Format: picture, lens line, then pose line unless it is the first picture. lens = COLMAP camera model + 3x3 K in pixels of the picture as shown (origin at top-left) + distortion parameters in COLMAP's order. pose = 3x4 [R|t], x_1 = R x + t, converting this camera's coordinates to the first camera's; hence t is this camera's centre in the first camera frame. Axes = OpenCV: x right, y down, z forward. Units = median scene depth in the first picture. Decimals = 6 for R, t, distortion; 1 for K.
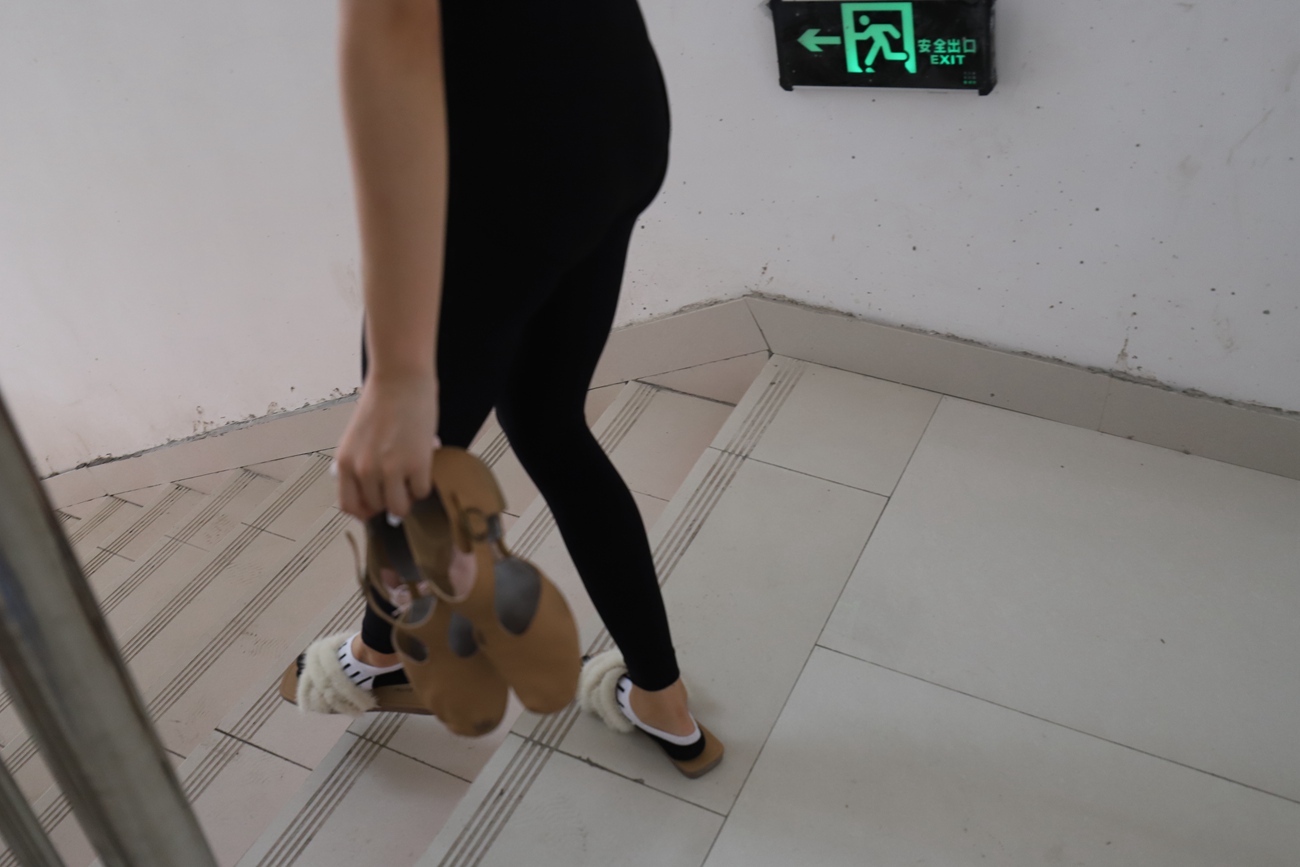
lens RADIAL K [[1258.2, 0, 654.3], [0, 1258.2, 430.1], [0, 0, 1]] dist [0.001047, 0.000000]
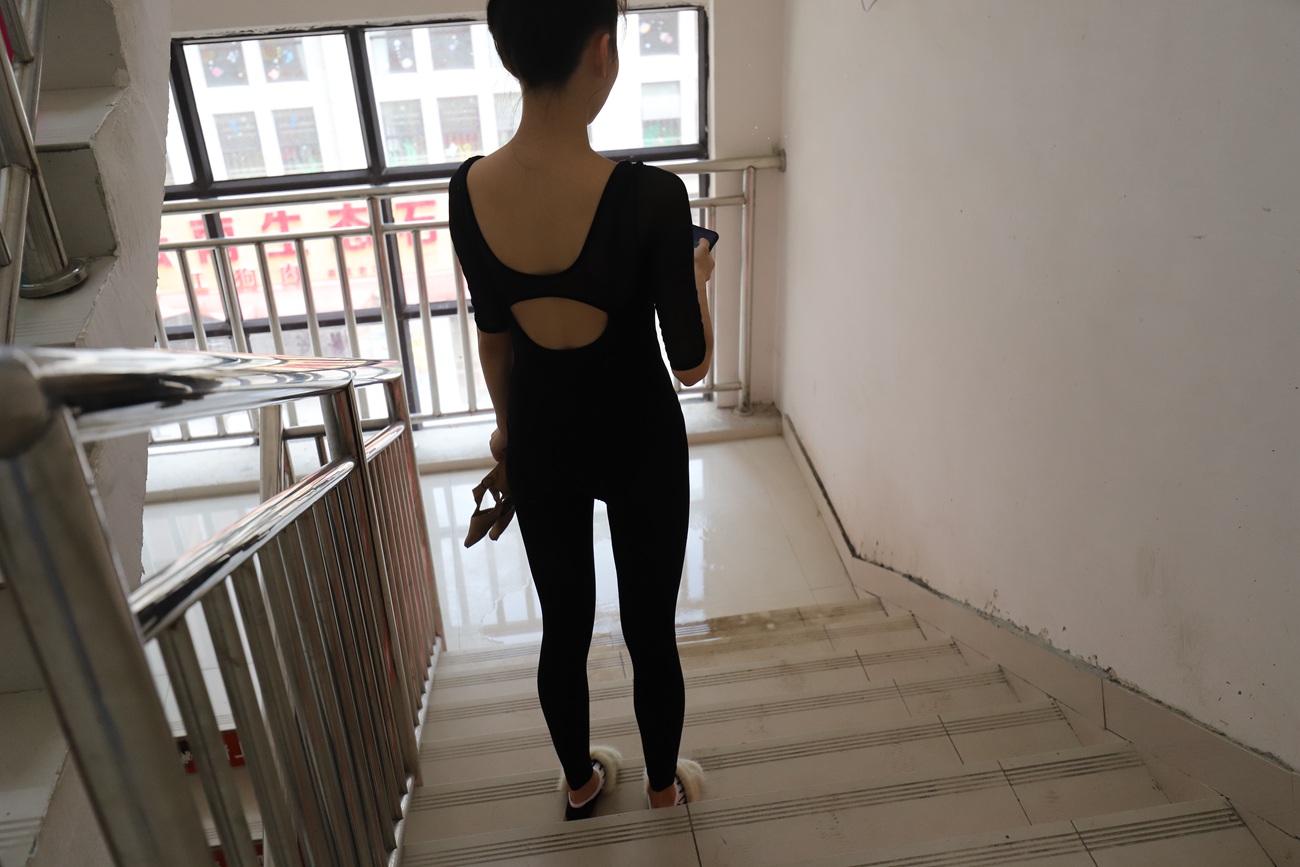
lens RADIAL K [[1258.2, 0, 650.5], [0, 1258.2, 445.4], [0, 0, 1]] dist [0.001047, 0.000000]
pose [[0.579253, 0.448259, -0.680830, 0.168405], [-0.507117, 0.852084, 0.129556, -0.172743], [0.638199, 0.270215, 0.720892, 0.133183]]
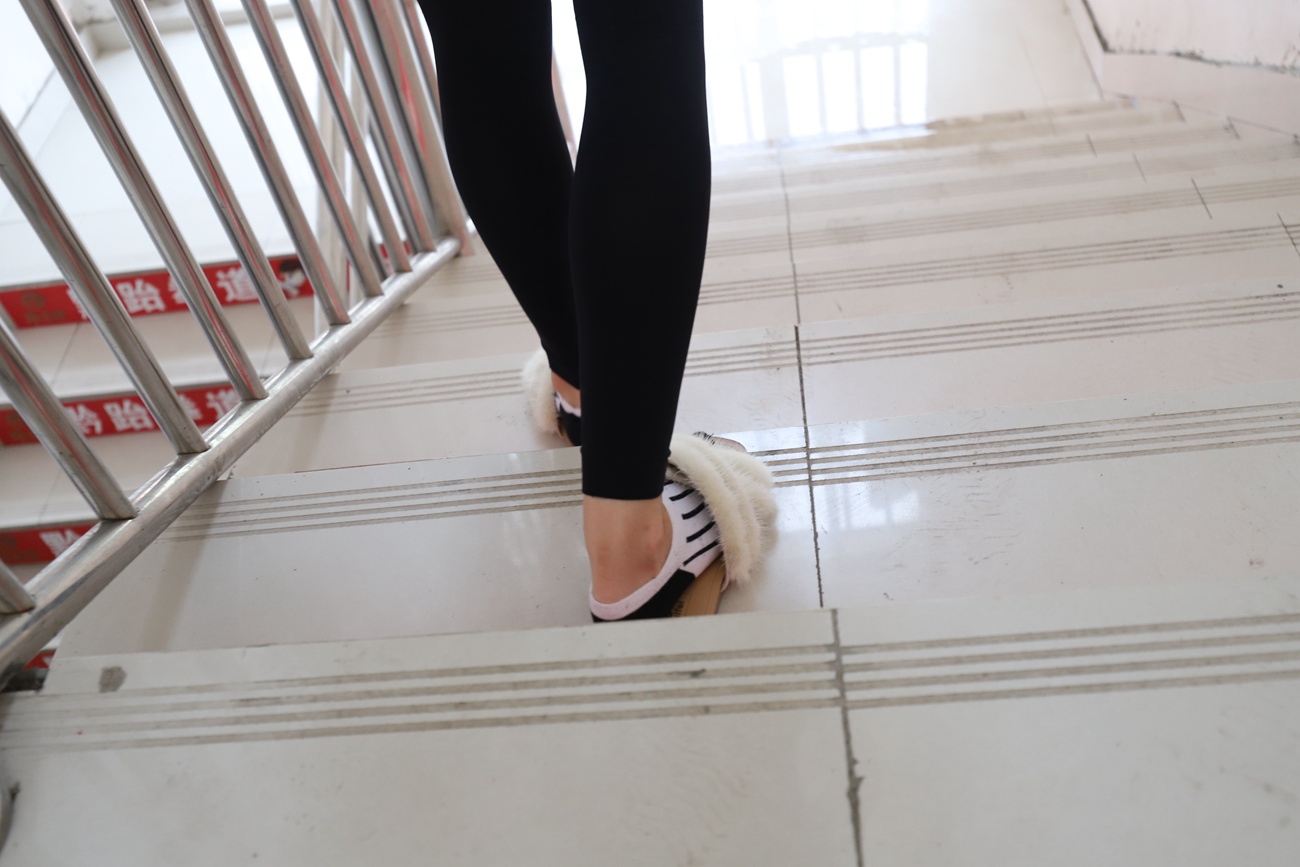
lens RADIAL K [[1258.2, 0, 646.6], [0, 1258.2, 432.3], [0, 0, 1]] dist [0.001047, 0.000000]
pose [[0.432982, 0.644718, -0.629972, 0.086987], [-0.466585, 0.758269, 0.455332, 0.007575], [0.771249, 0.096785, 0.629133, 0.521861]]
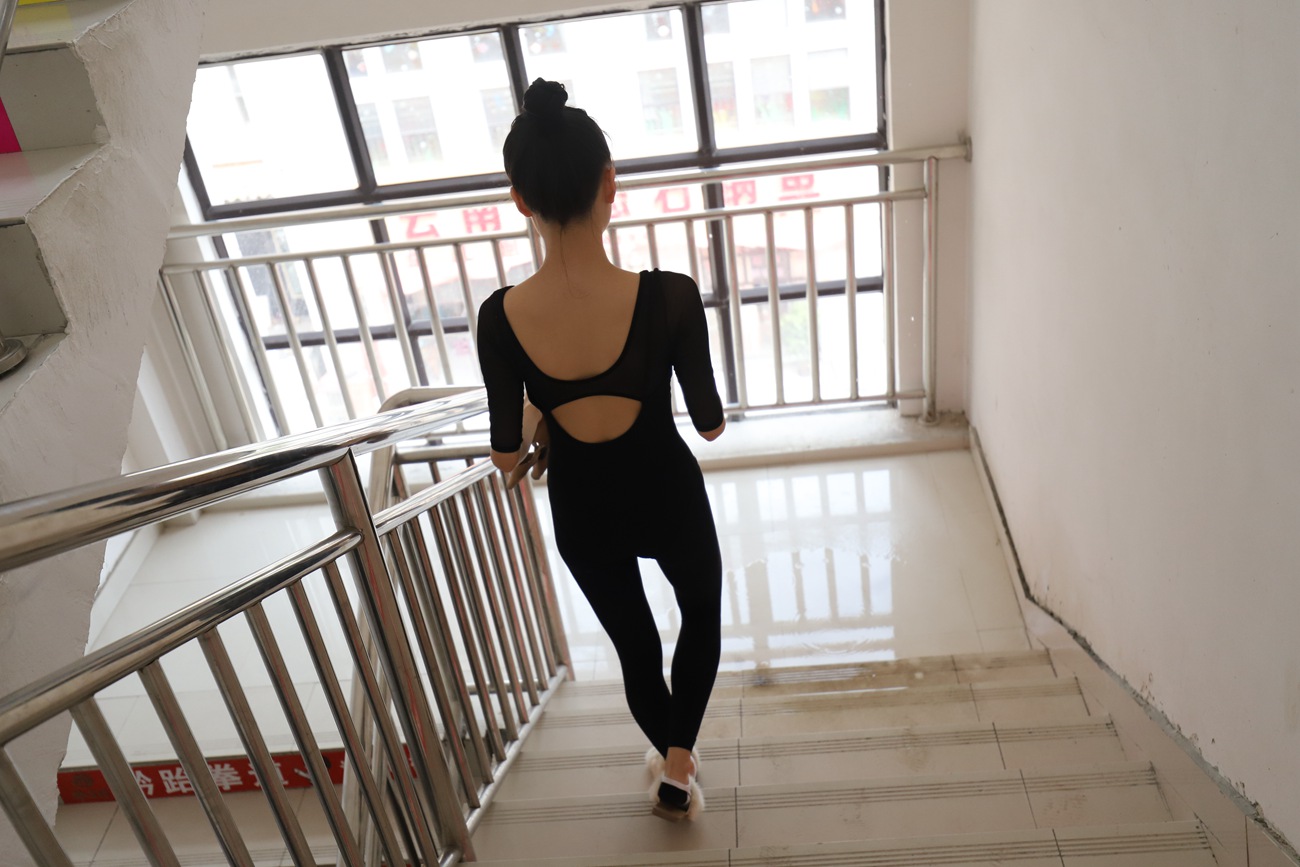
lens RADIAL K [[1258.2, 0, 648.2], [0, 1258.2, 449.5], [0, 0, 1]] dist [0.001047, 0.000000]
pose [[0.414343, 0.483315, -0.771186, 0.124587], [-0.483176, 0.834887, 0.263637, -0.332852], [0.771273, 0.263382, 0.579455, 0.343517]]
